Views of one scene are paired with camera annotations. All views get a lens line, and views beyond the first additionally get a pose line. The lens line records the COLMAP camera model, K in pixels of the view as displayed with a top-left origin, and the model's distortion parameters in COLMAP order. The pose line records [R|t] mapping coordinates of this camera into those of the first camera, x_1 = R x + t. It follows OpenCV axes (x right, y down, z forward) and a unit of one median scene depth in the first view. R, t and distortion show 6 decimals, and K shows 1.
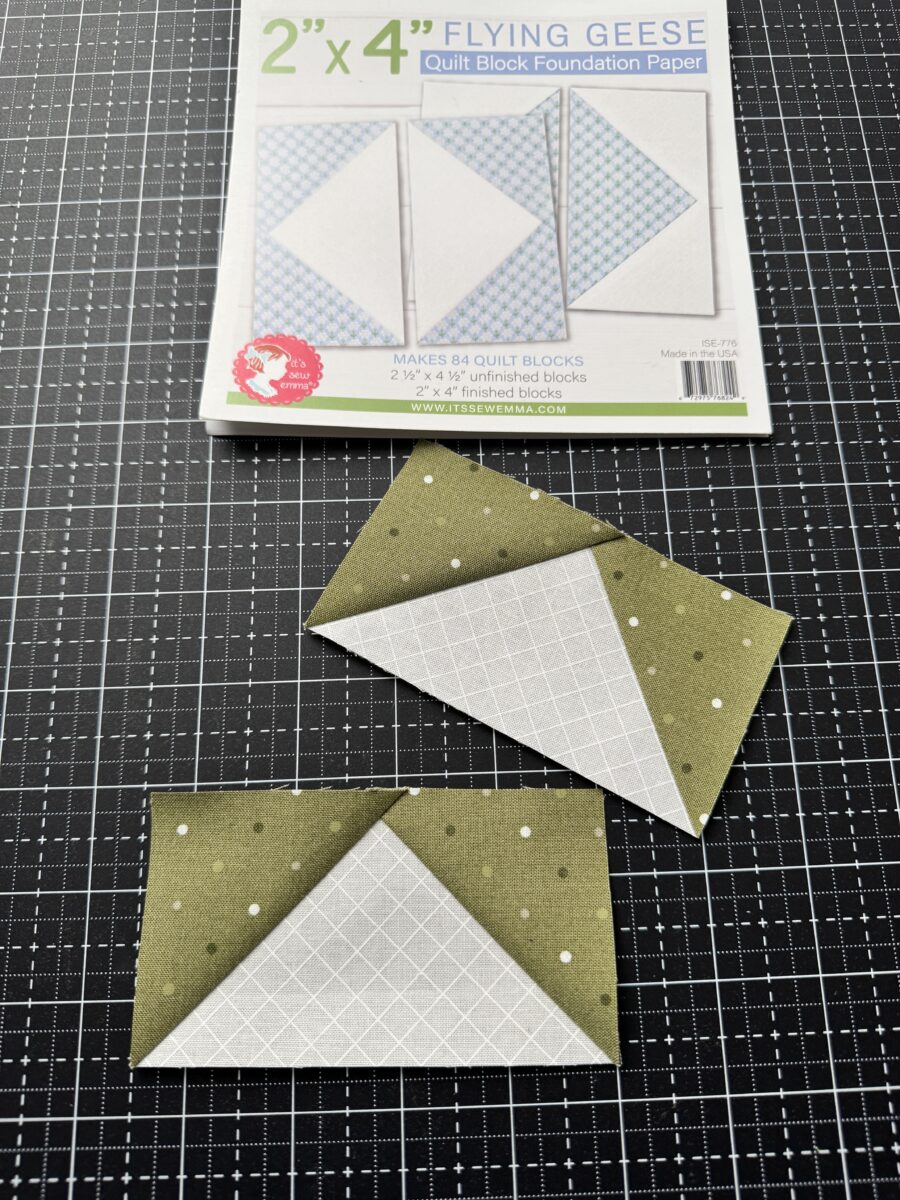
lens RADIAL K [[839.7, 0, 441.9], [0, 839.7, 606.8], [0, 0, 1]] dist [0.035218, -0.025362]
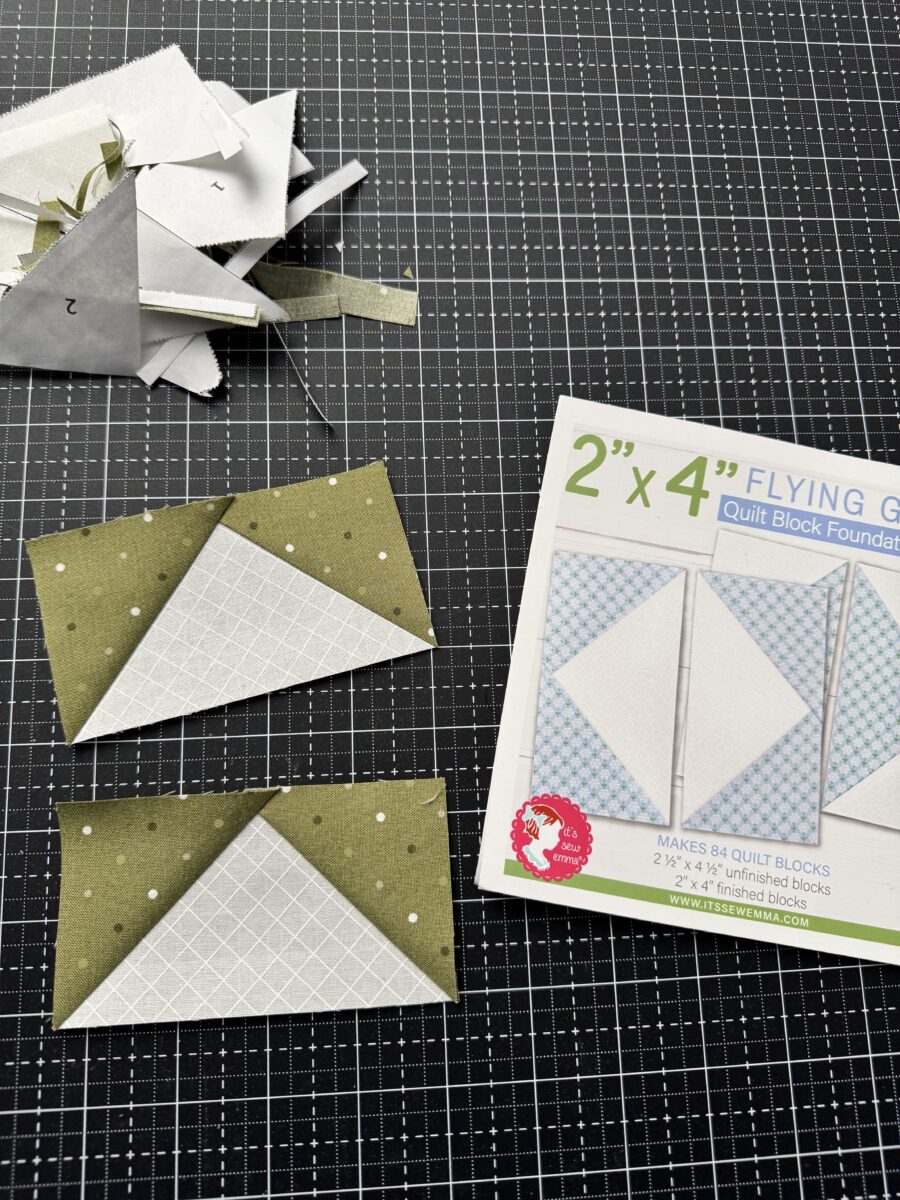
lens RADIAL K [[839.7, 0, 456.7], [0, 839.7, 600.7], [0, 0, 1]] dist [0.035218, -0.025362]
pose [[0.983337, 0.171708, 0.059701, -0.404352], [-0.178047, 0.975974, 0.125597, -0.648400], [-0.036701, -0.134134, 0.990283, -0.005129]]
